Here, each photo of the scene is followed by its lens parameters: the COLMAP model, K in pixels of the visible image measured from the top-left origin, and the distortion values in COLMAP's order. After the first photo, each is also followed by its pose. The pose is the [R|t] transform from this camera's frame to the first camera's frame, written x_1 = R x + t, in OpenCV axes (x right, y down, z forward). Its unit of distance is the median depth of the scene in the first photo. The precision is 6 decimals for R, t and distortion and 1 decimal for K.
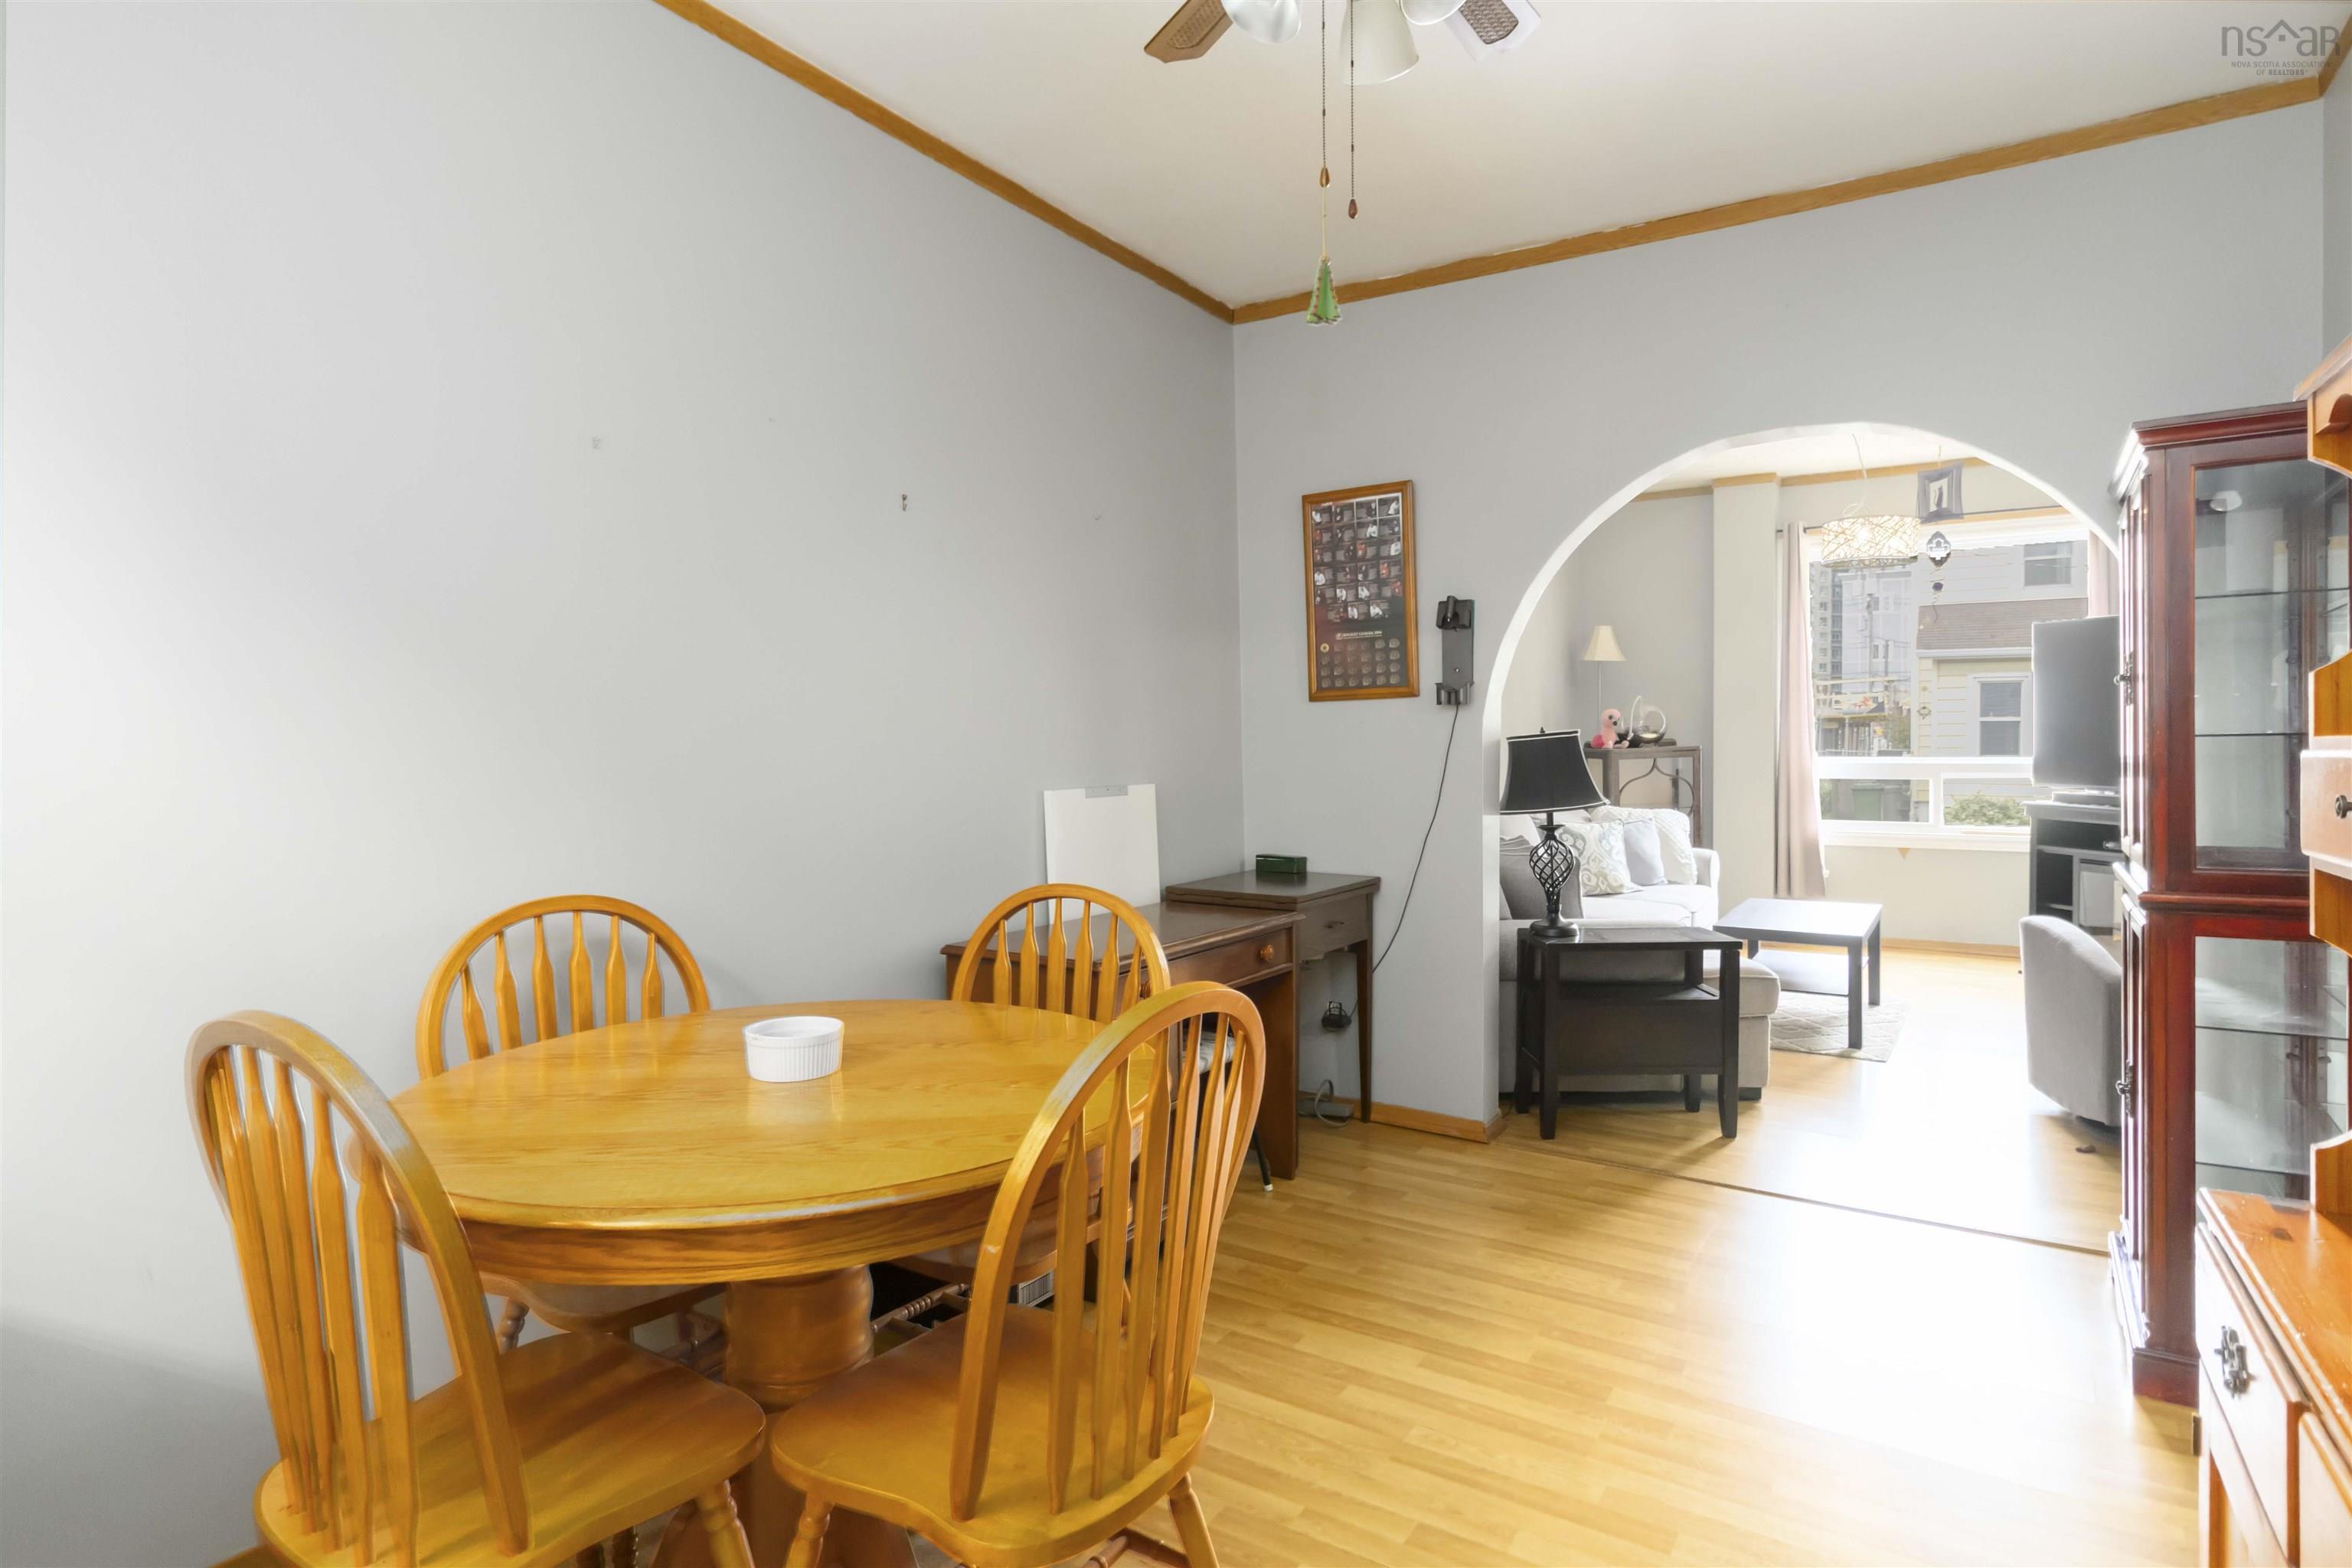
lens RADIAL K [[1262.2, 0, 1162.6], [0, 1262.2, 788.9], [0, 0, 1]] dist [0.003519, 0.000600]
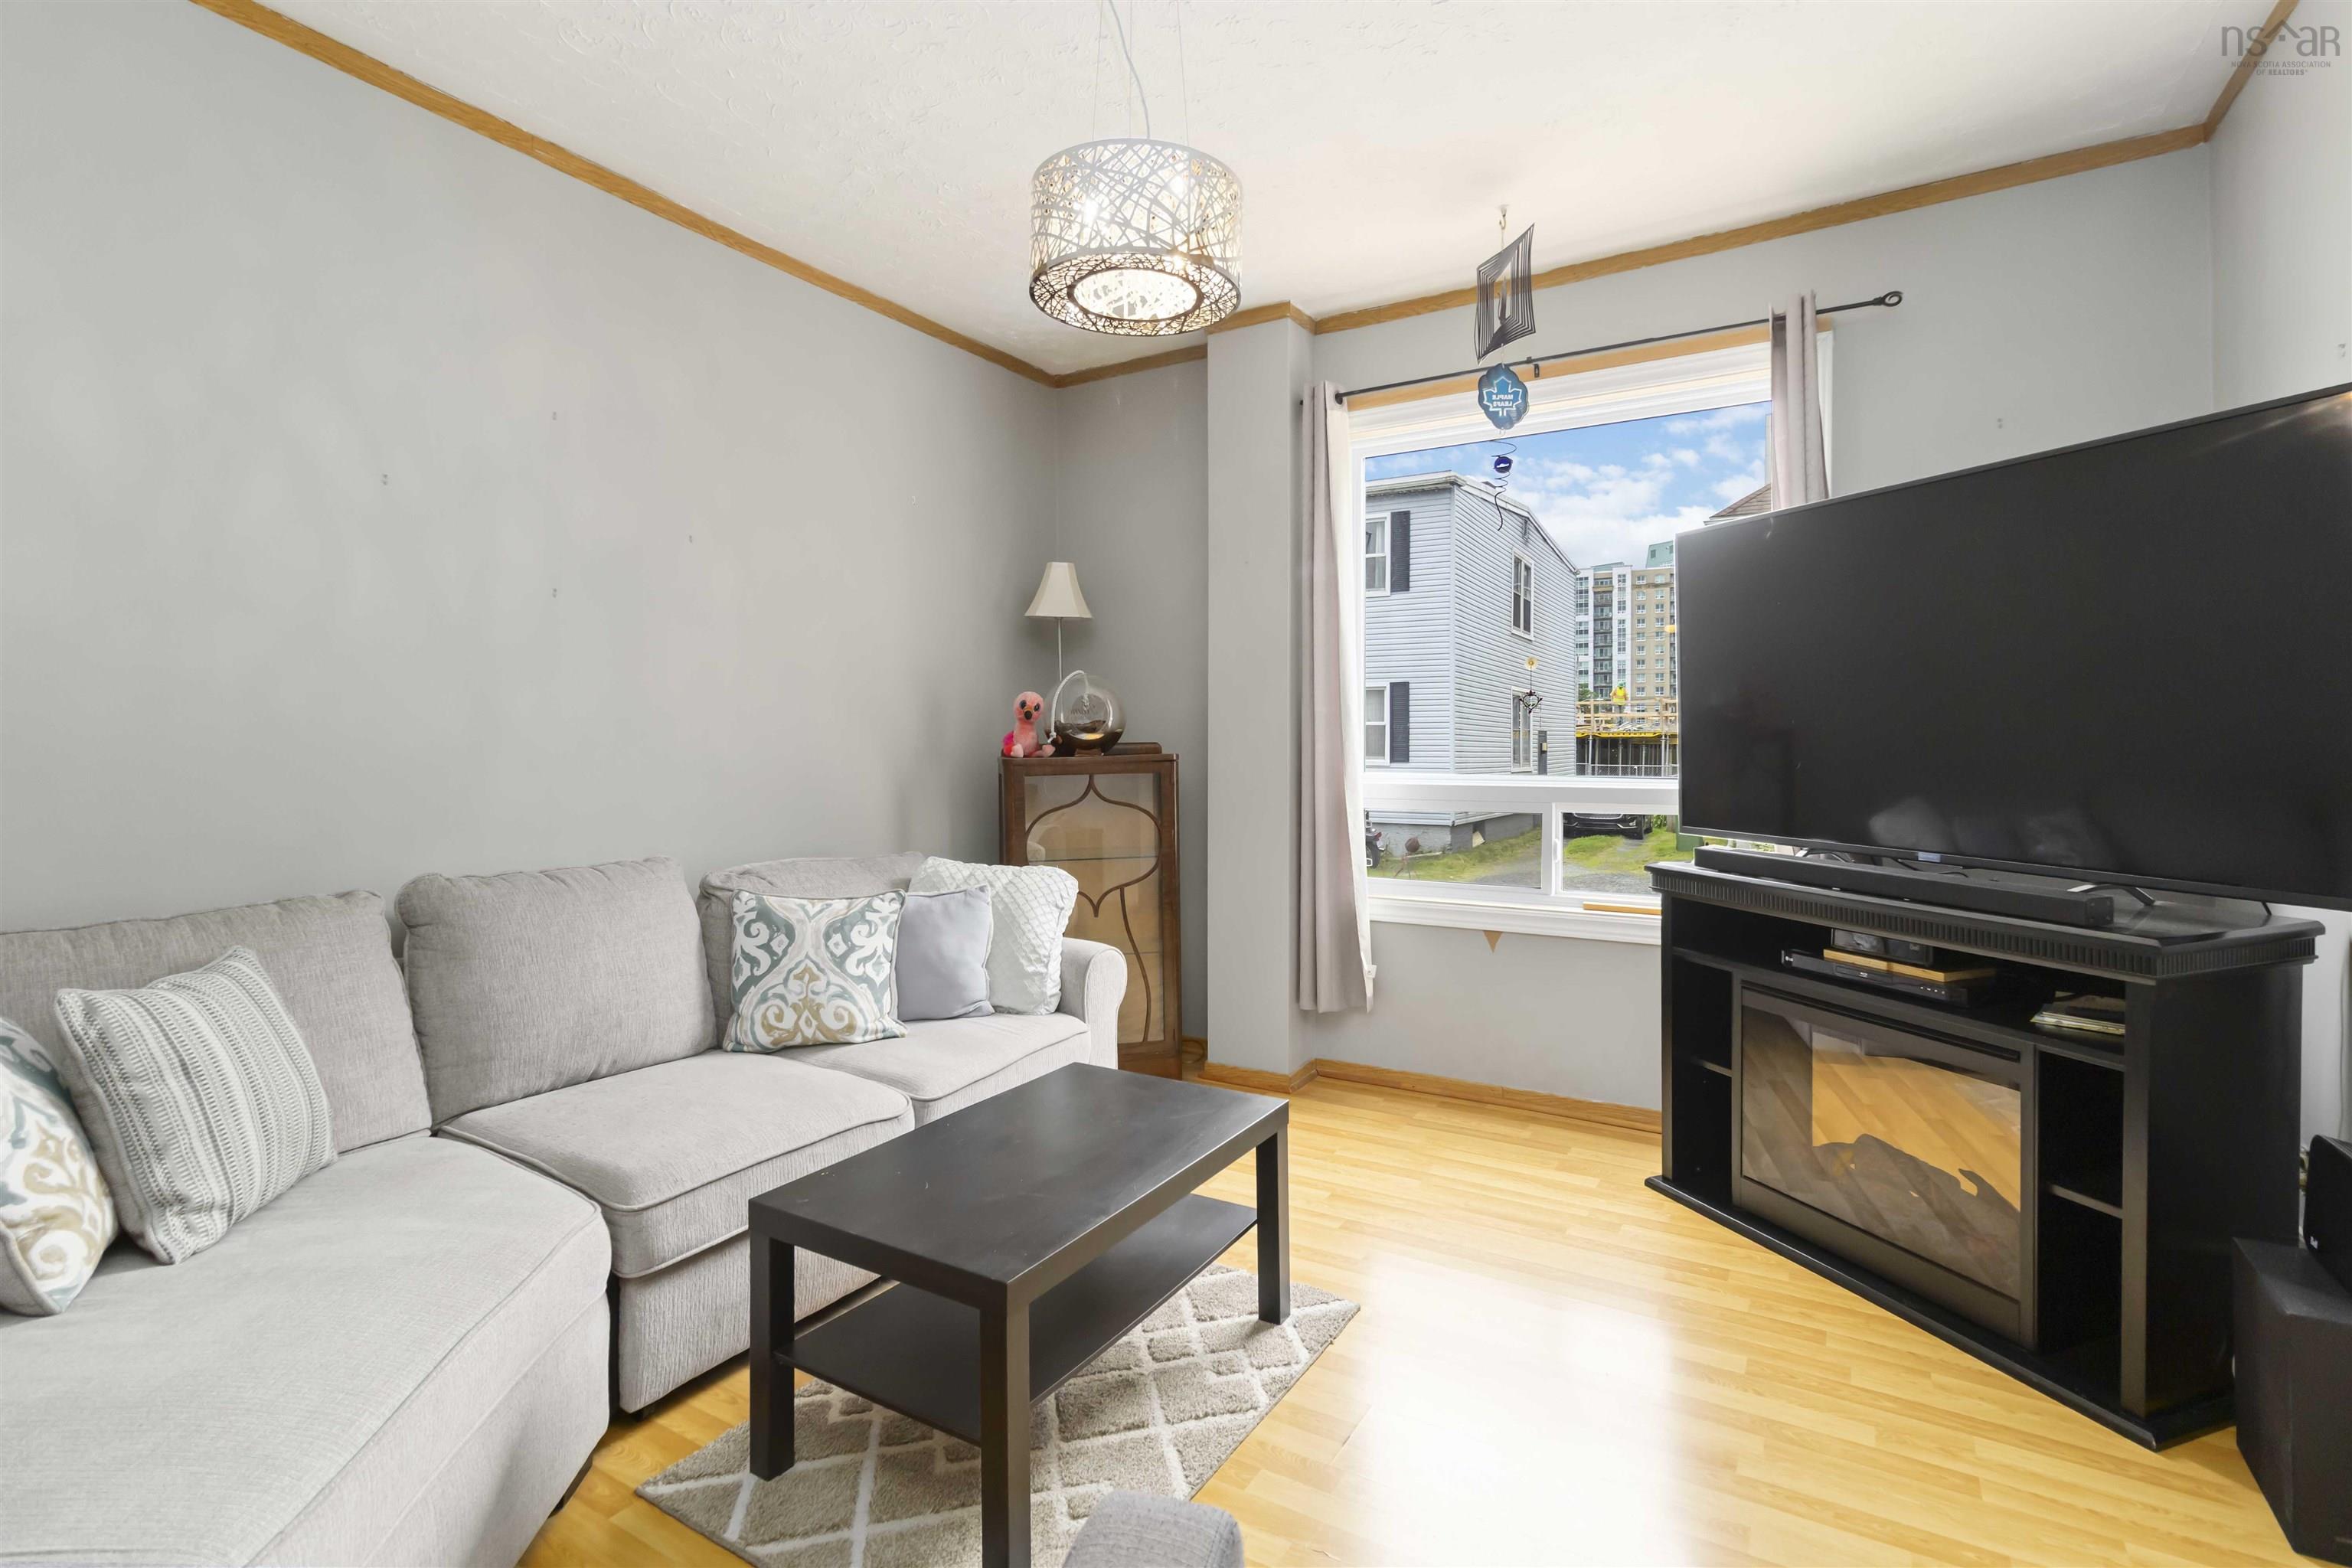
lens RADIAL K [[1106.8, 0, 1166.4], [0, 1106.8, 764.0], [0, 0, 1]] dist [0.001460, 0.000141]
pose [[0.998666, 0.010847, 0.050493, 0.446128], [-0.009312, 0.999490, -0.030538, -0.014835], [-0.050798, 0.030027, 0.998257, 0.534679]]
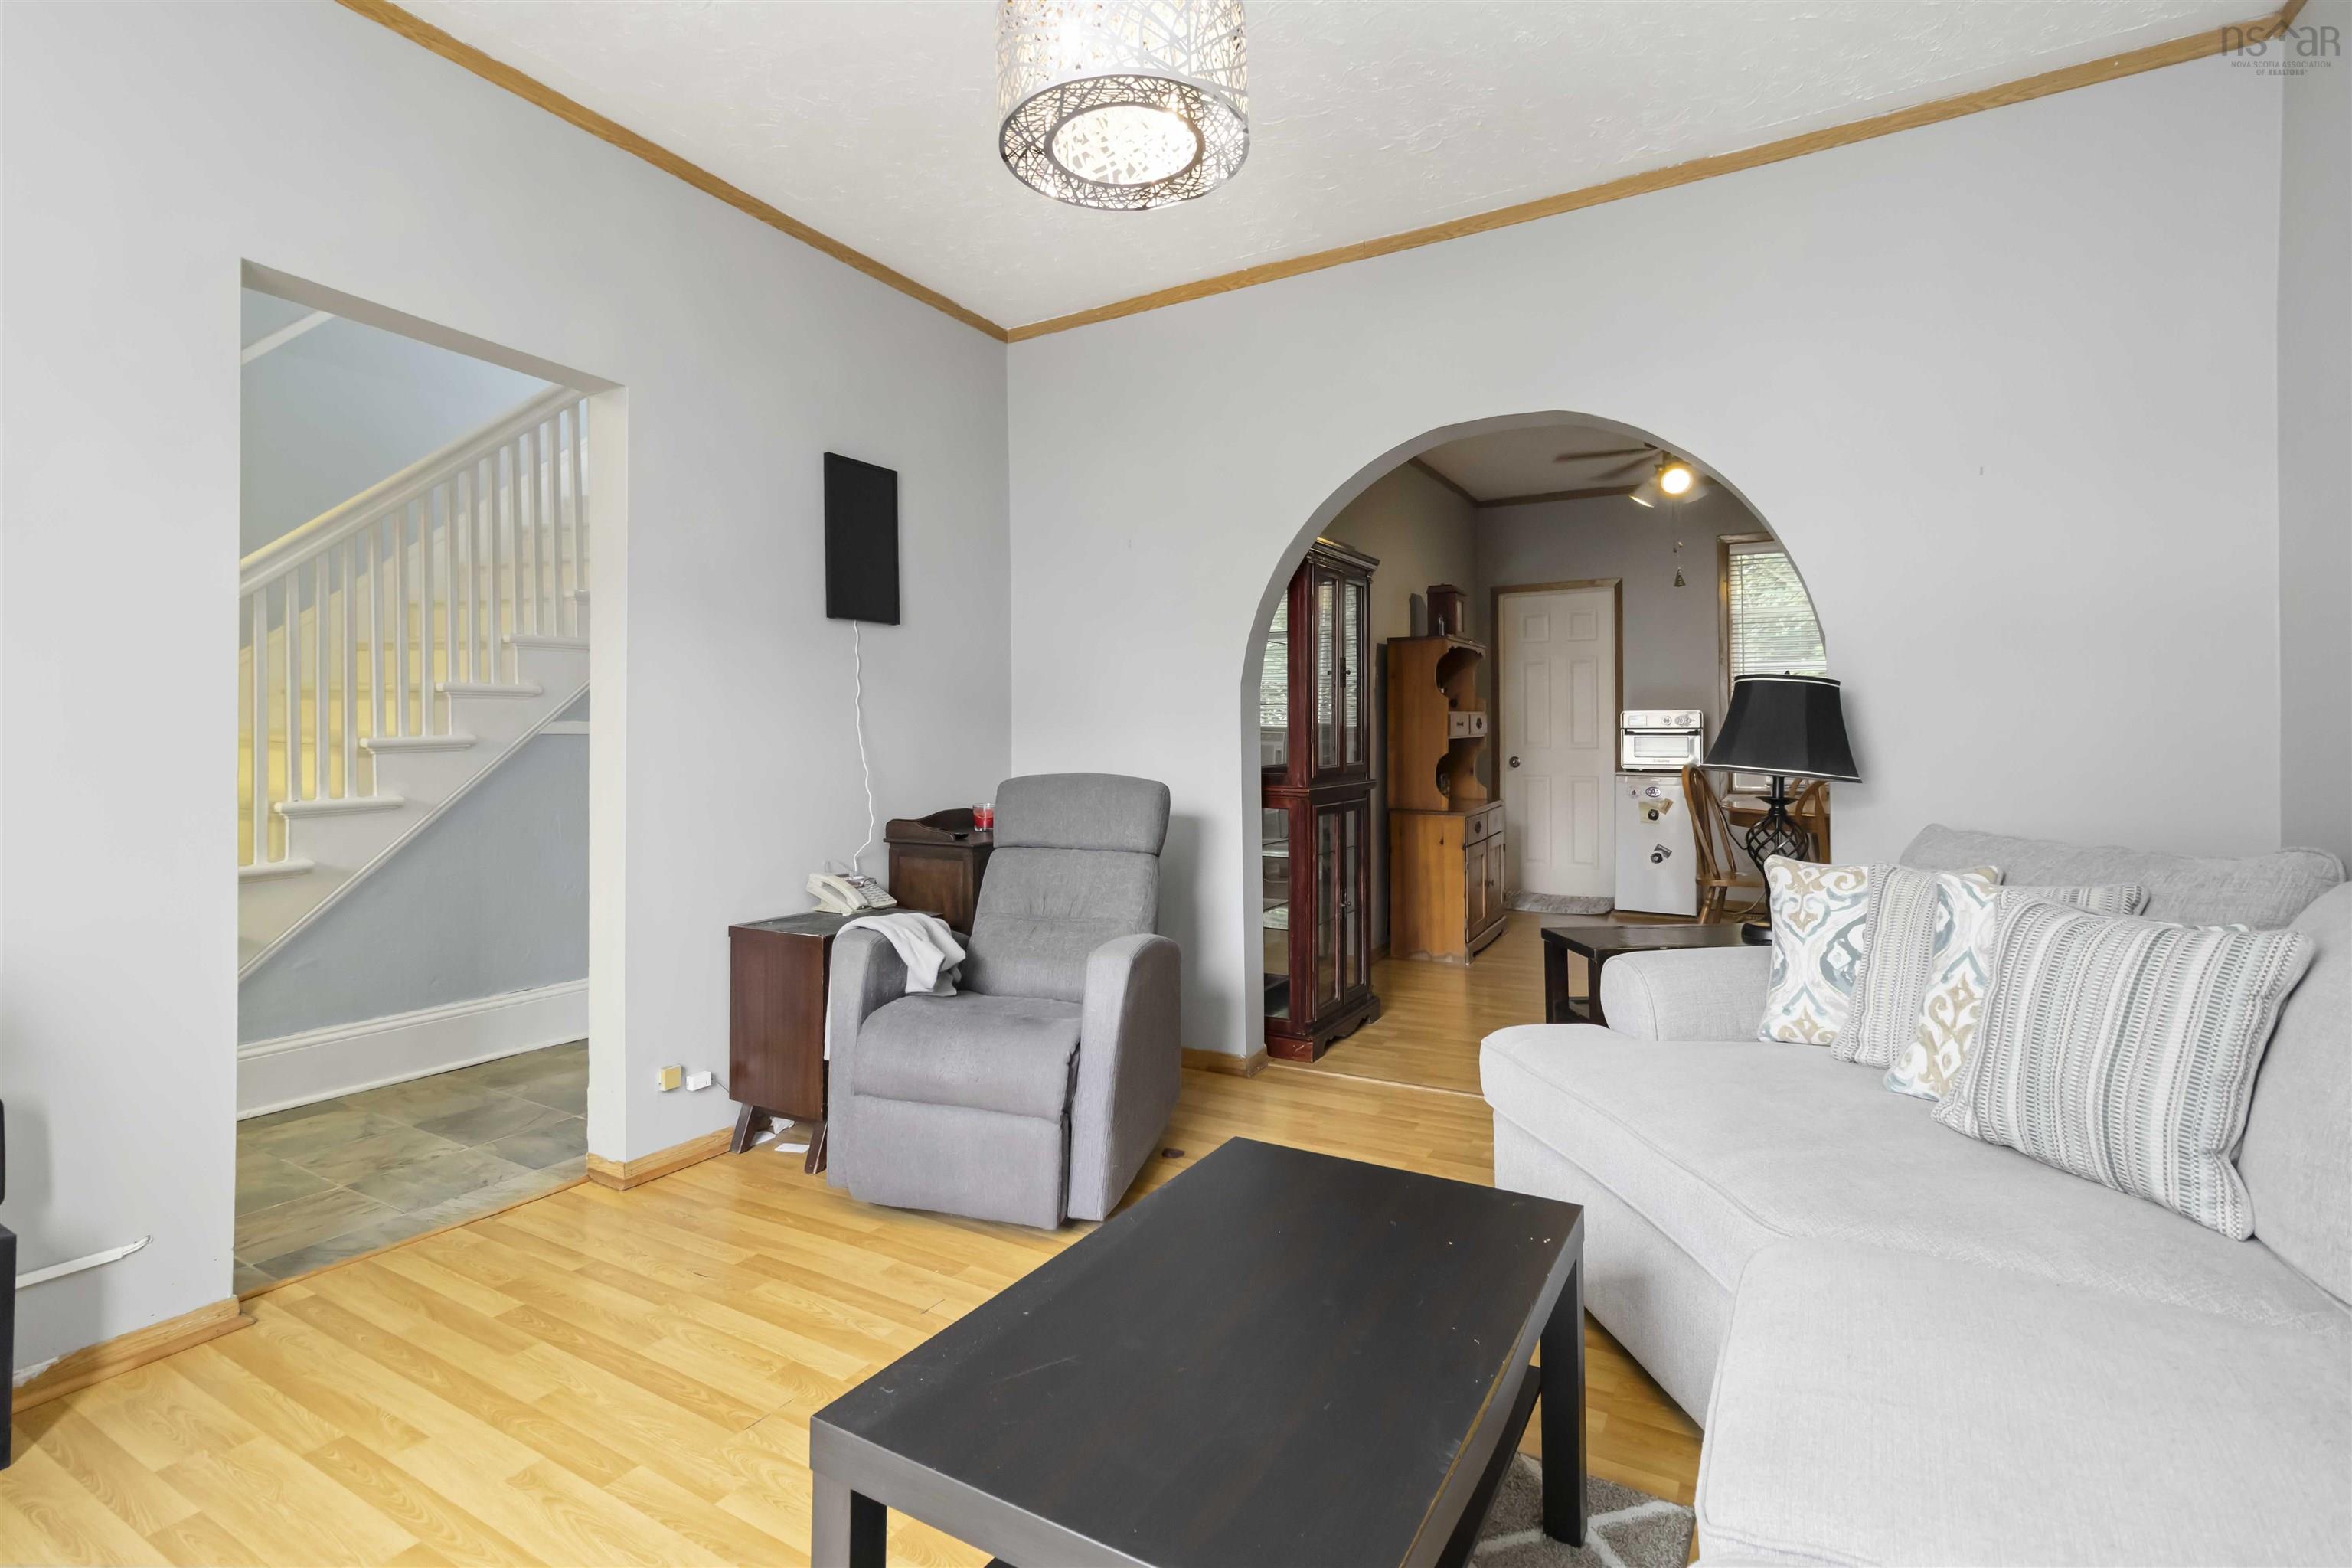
lens RADIAL K [[1106.8, 0, 1169.8], [0, 1106.8, 730.7], [0, 0, 1]] dist [0.001460, 0.000141]
pose [[-0.997298, 0.015881, -0.071721, 0.460836], [0.013486, 0.999339, 0.033754, -0.024642], [0.072210, 0.032695, -0.996853, 1.056083]]
